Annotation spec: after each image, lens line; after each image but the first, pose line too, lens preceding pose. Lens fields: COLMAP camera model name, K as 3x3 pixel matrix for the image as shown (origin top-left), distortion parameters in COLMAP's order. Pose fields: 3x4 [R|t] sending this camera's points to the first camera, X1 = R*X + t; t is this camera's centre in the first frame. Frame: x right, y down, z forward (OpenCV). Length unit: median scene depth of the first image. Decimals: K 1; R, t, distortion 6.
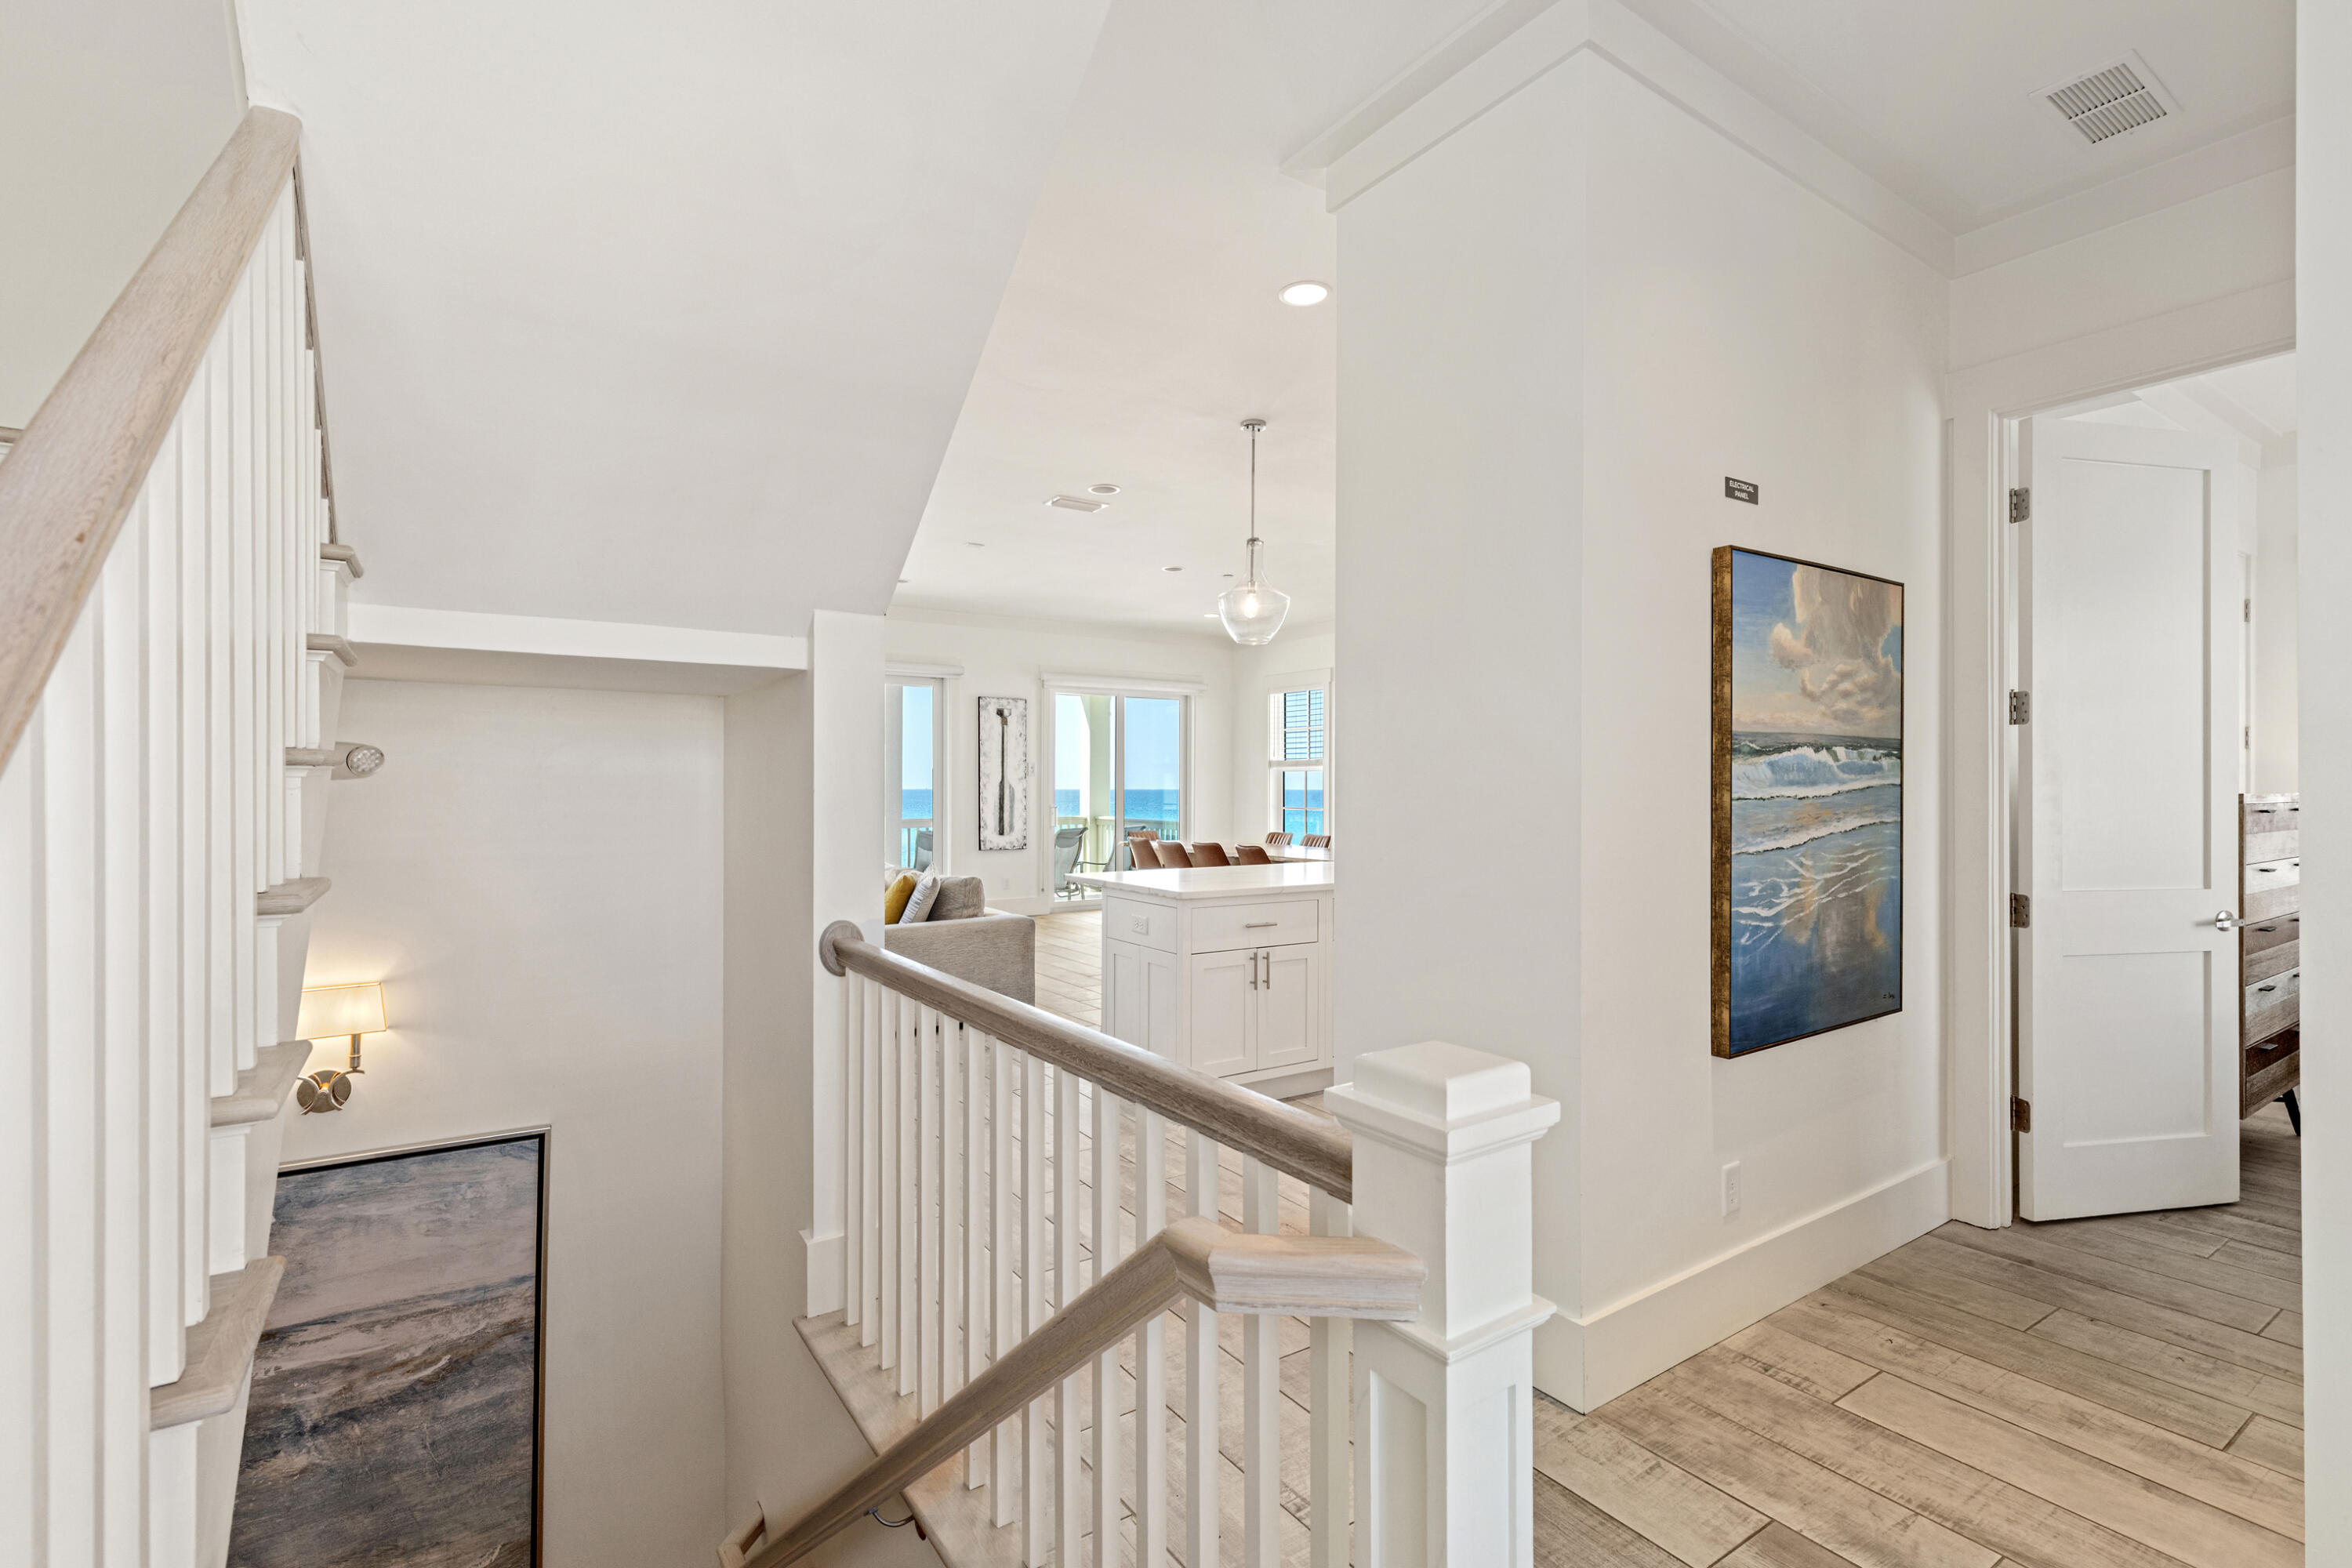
lens RADIAL K [[1063.7, 0, 1255.8], [0, 1063.7, 788.4], [0, 0, 1]] dist [0.017794, 0.001210]
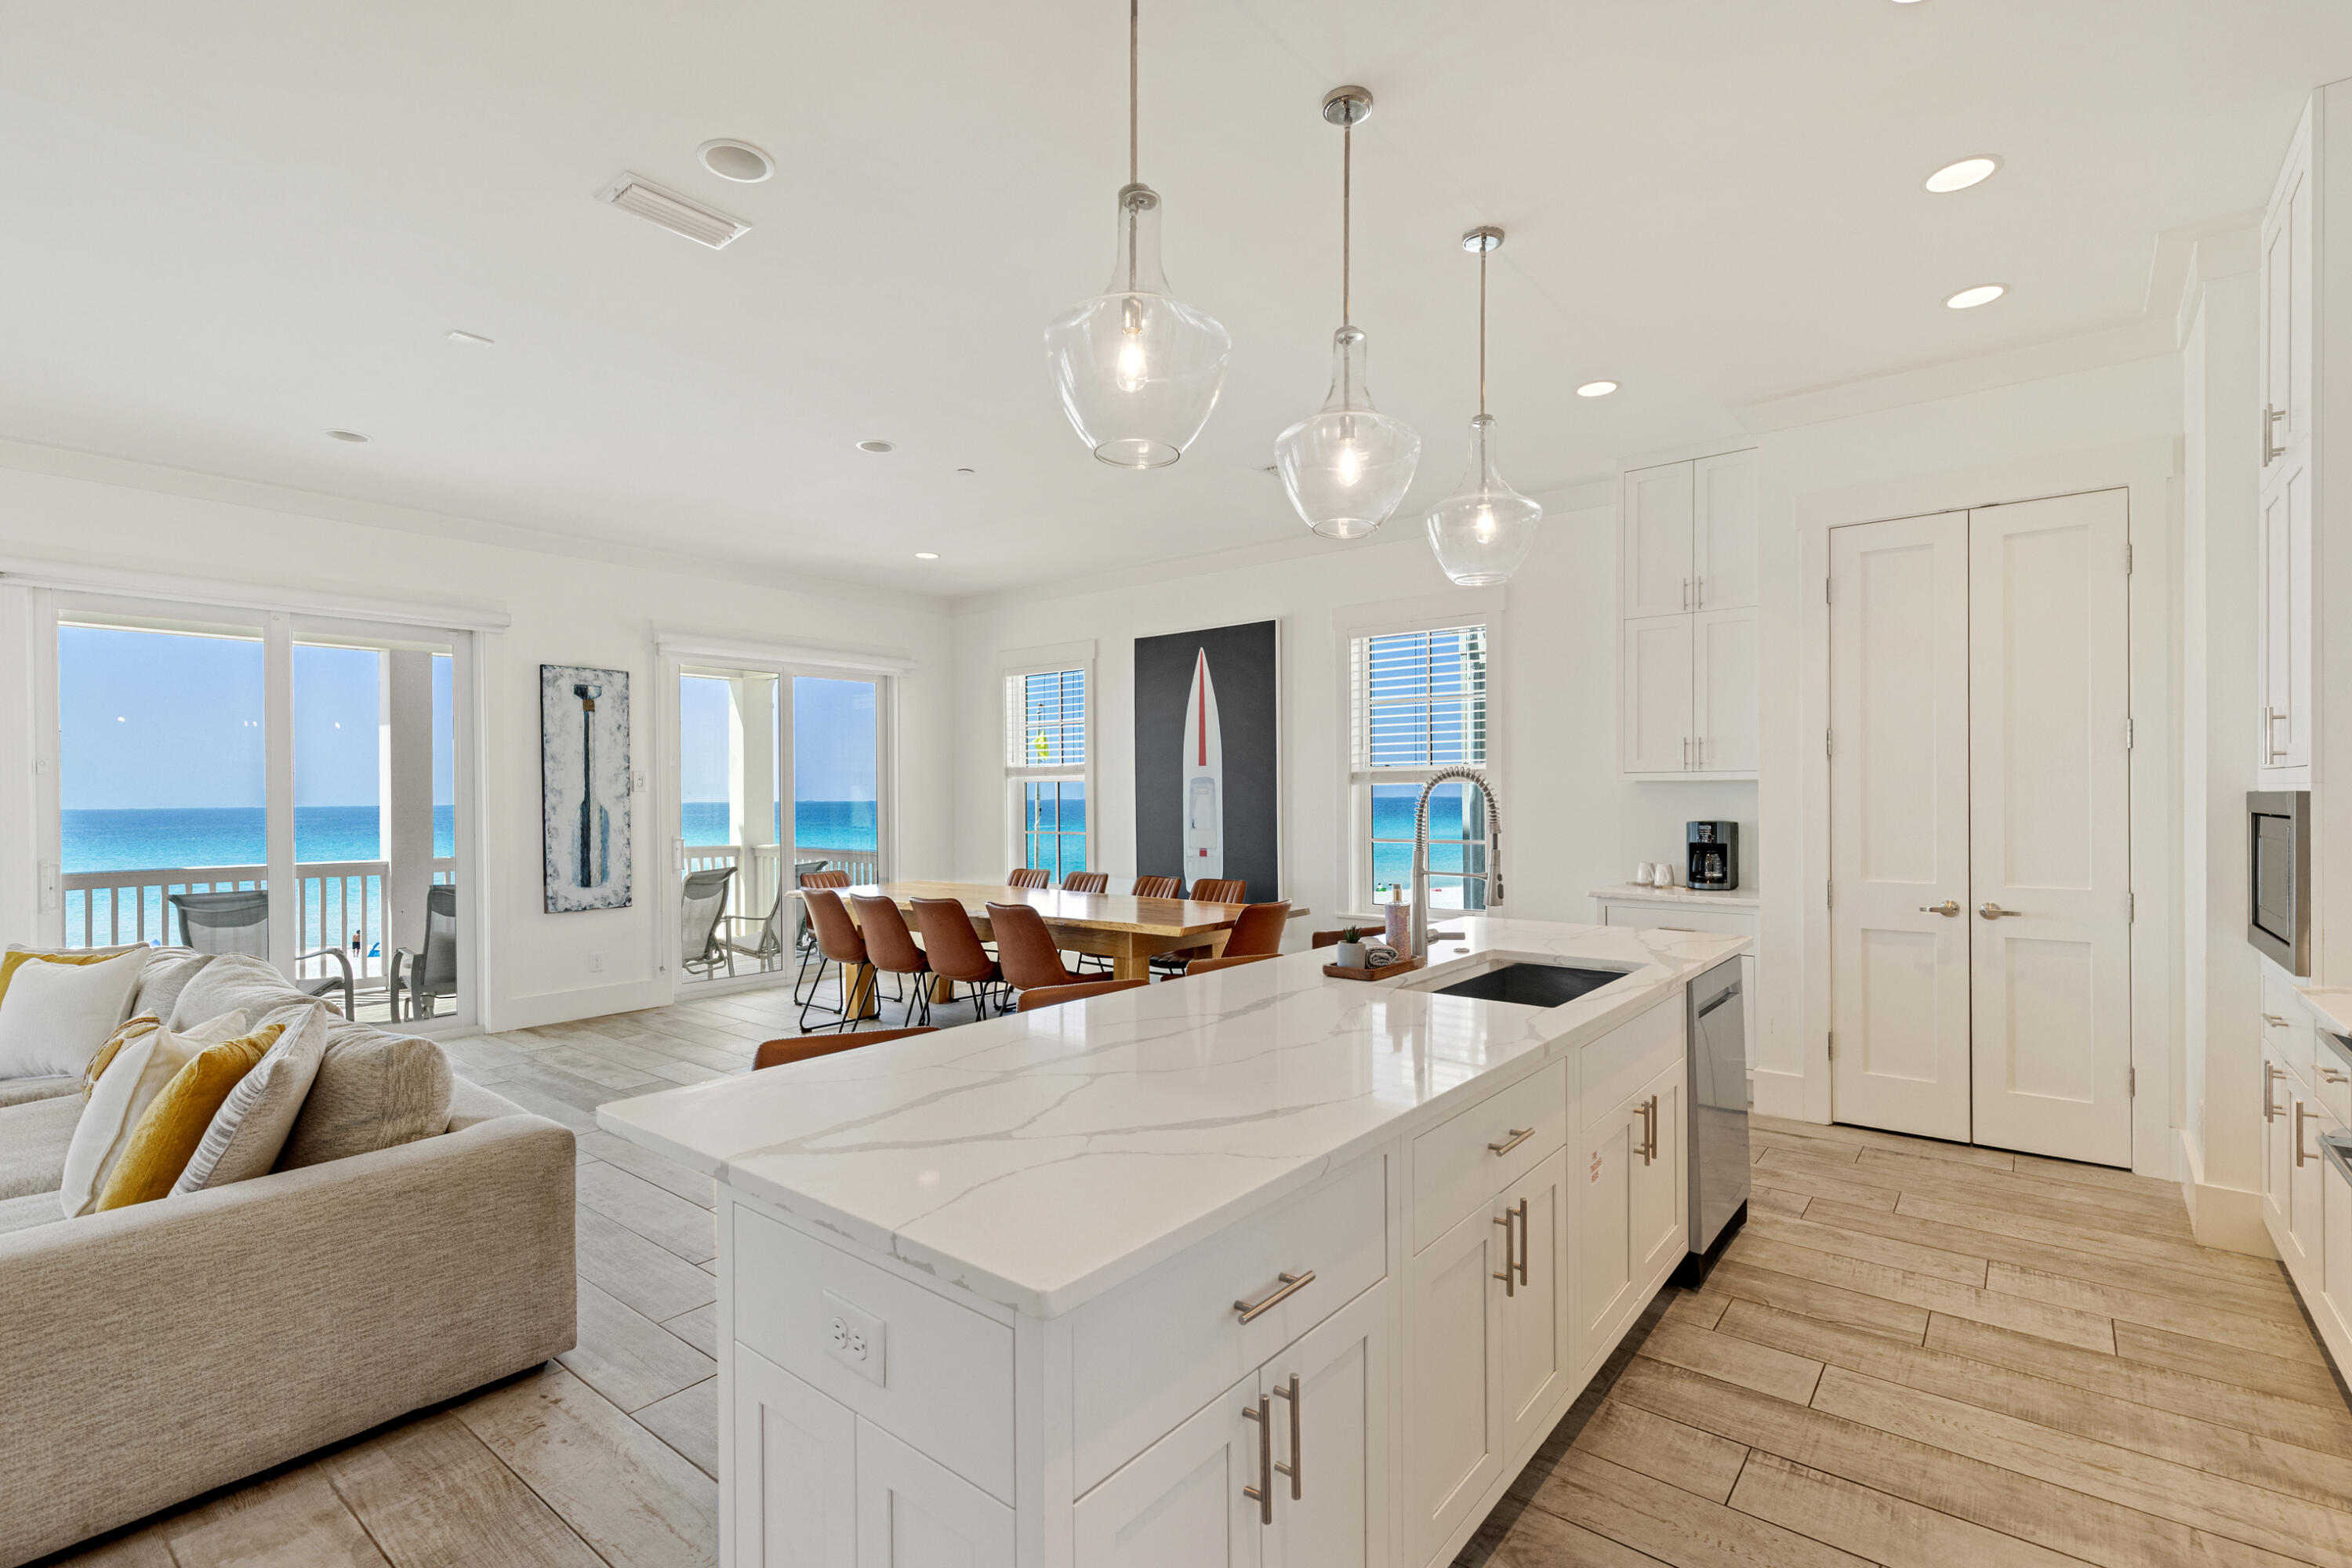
lens RADIAL K [[1063.7, 0, 1209.3], [0, 1063.7, 801.0], [0, 0, 1]] dist [0.017794, 0.001210]
pose [[0.969231, -0.012018, 0.245858, -0.036696], [0.010945, 0.999924, 0.005729, -0.006299], [-0.245908, -0.002862, 0.969289, 0.295469]]
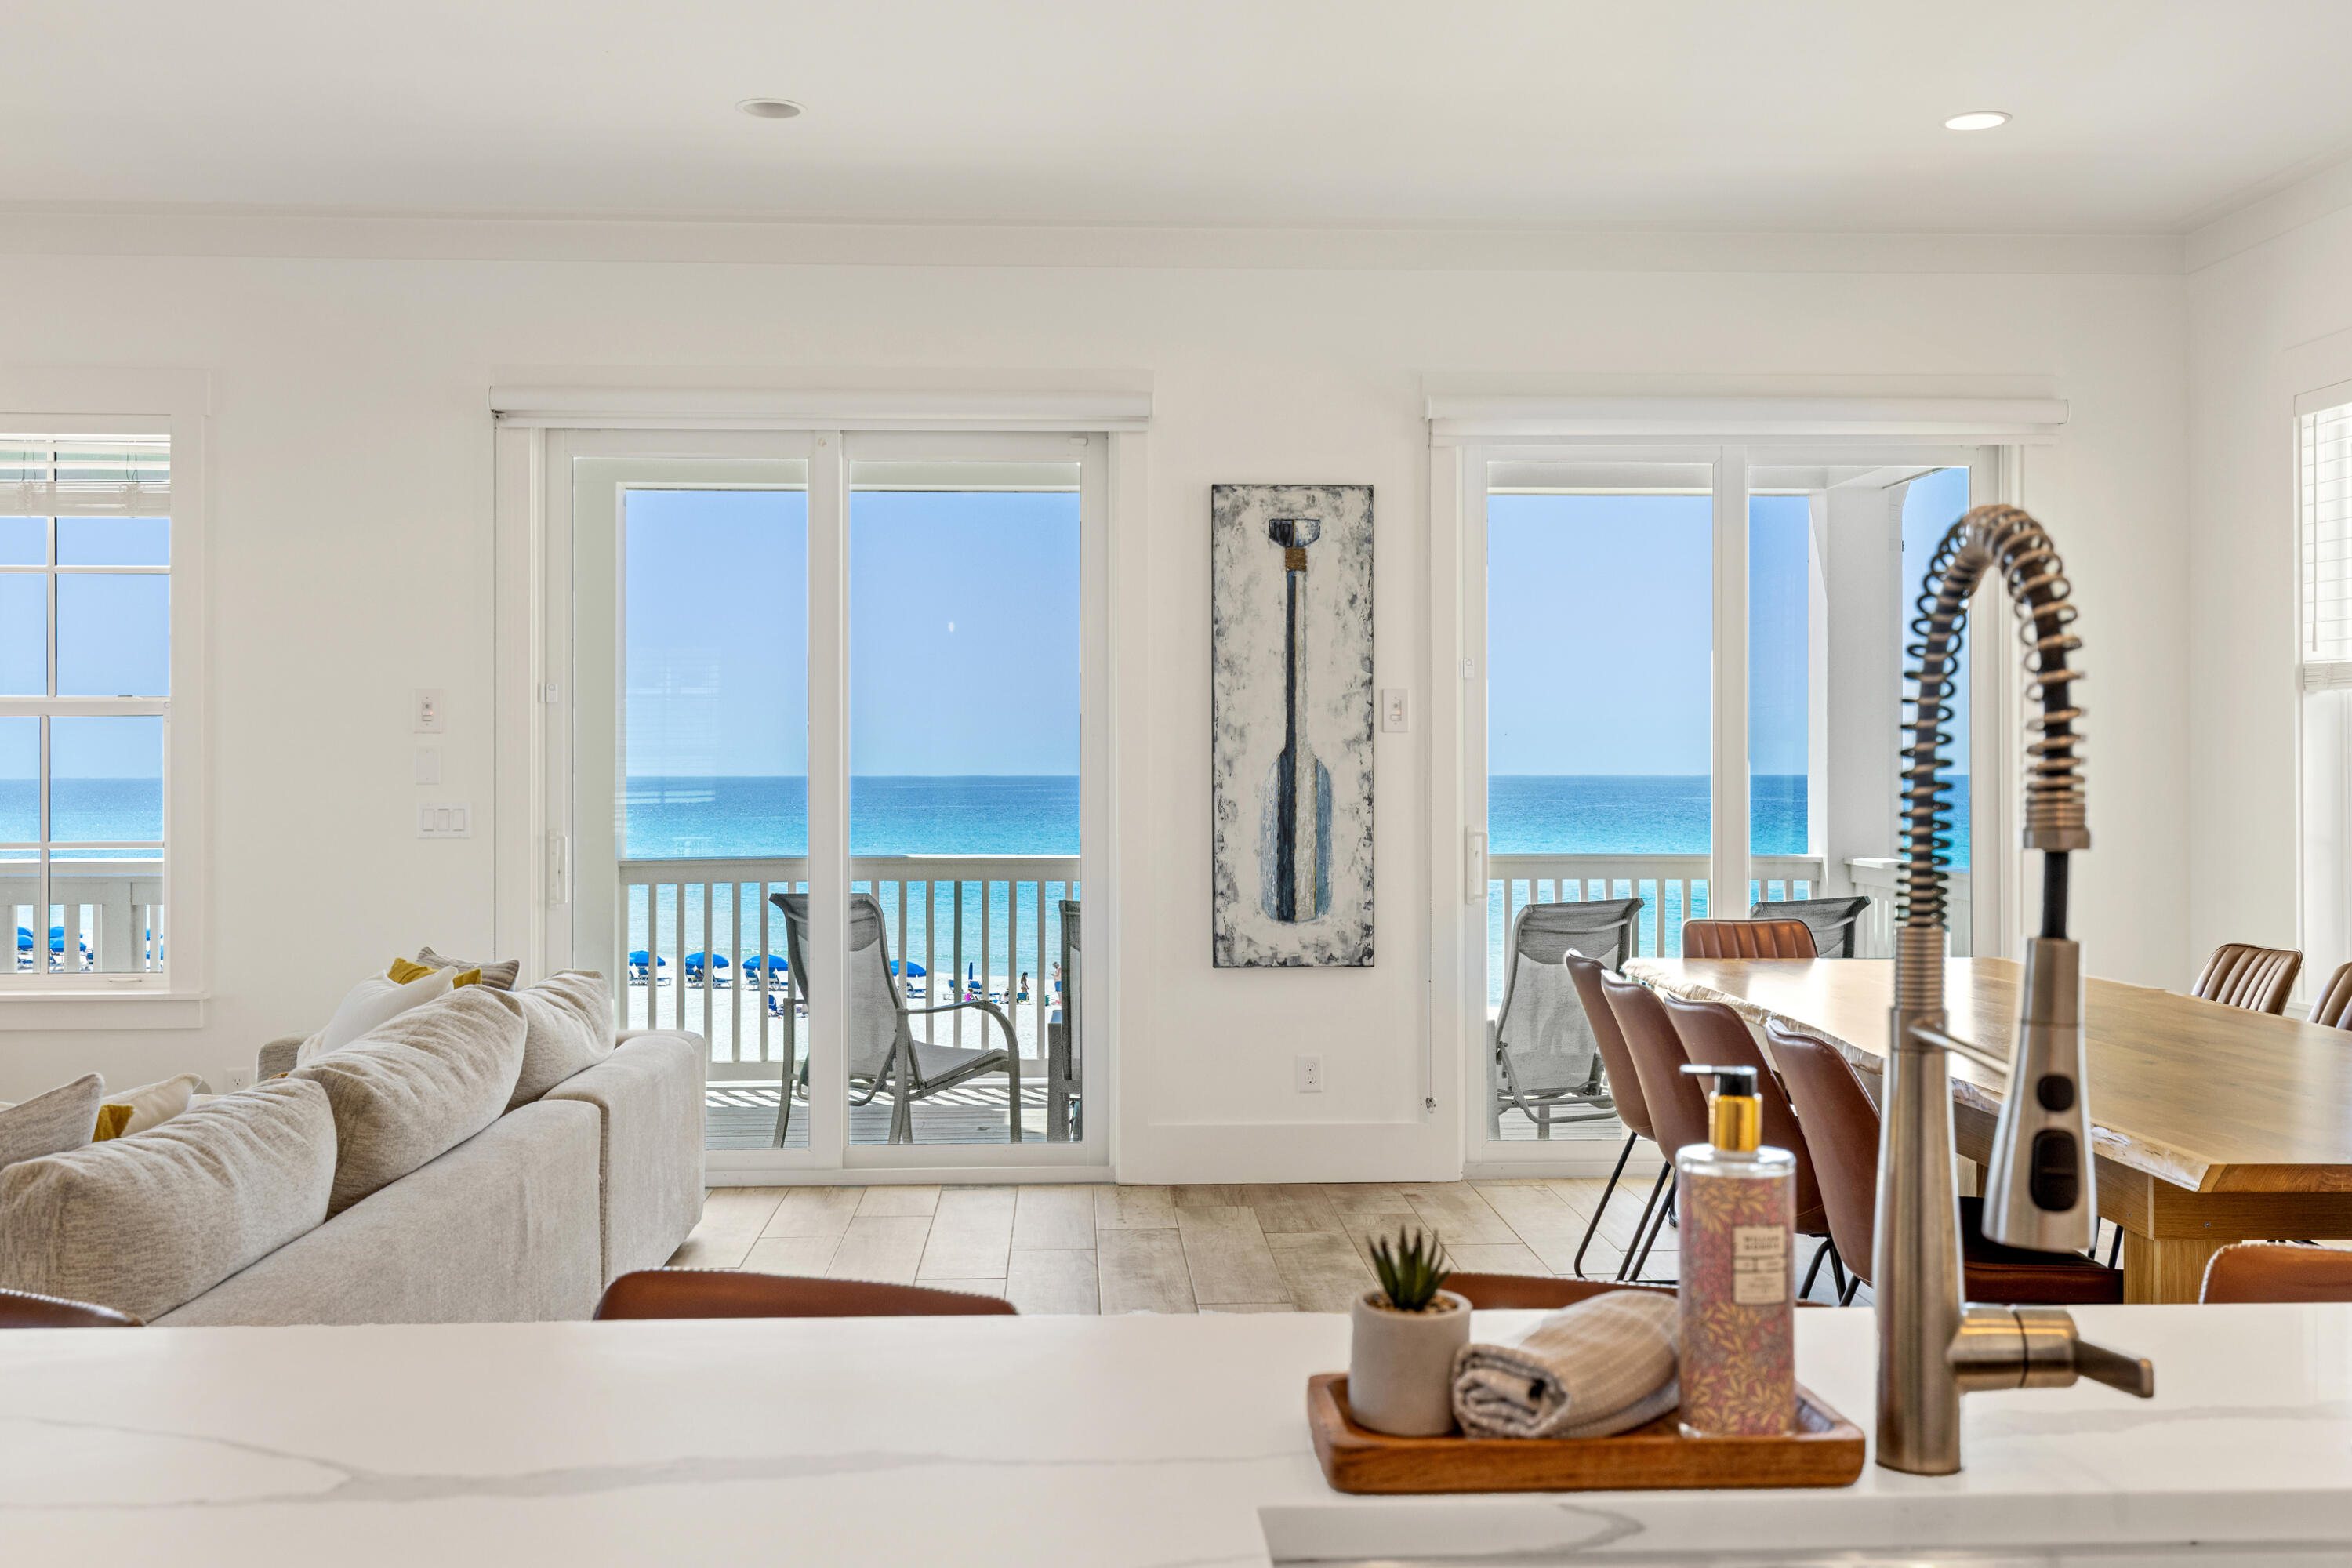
lens RADIAL K [[2321.7, 0, 1247.4], [0, 2321.7, 765.3], [0, 0, 1]] dist [0.020457, 0.000000]
pose [[0.826006, -0.006761, -0.563620, 0.139503], [0.003320, 0.999969, -0.007129, 0.002773], [0.563651, 0.004017, 0.826003, 0.423025]]
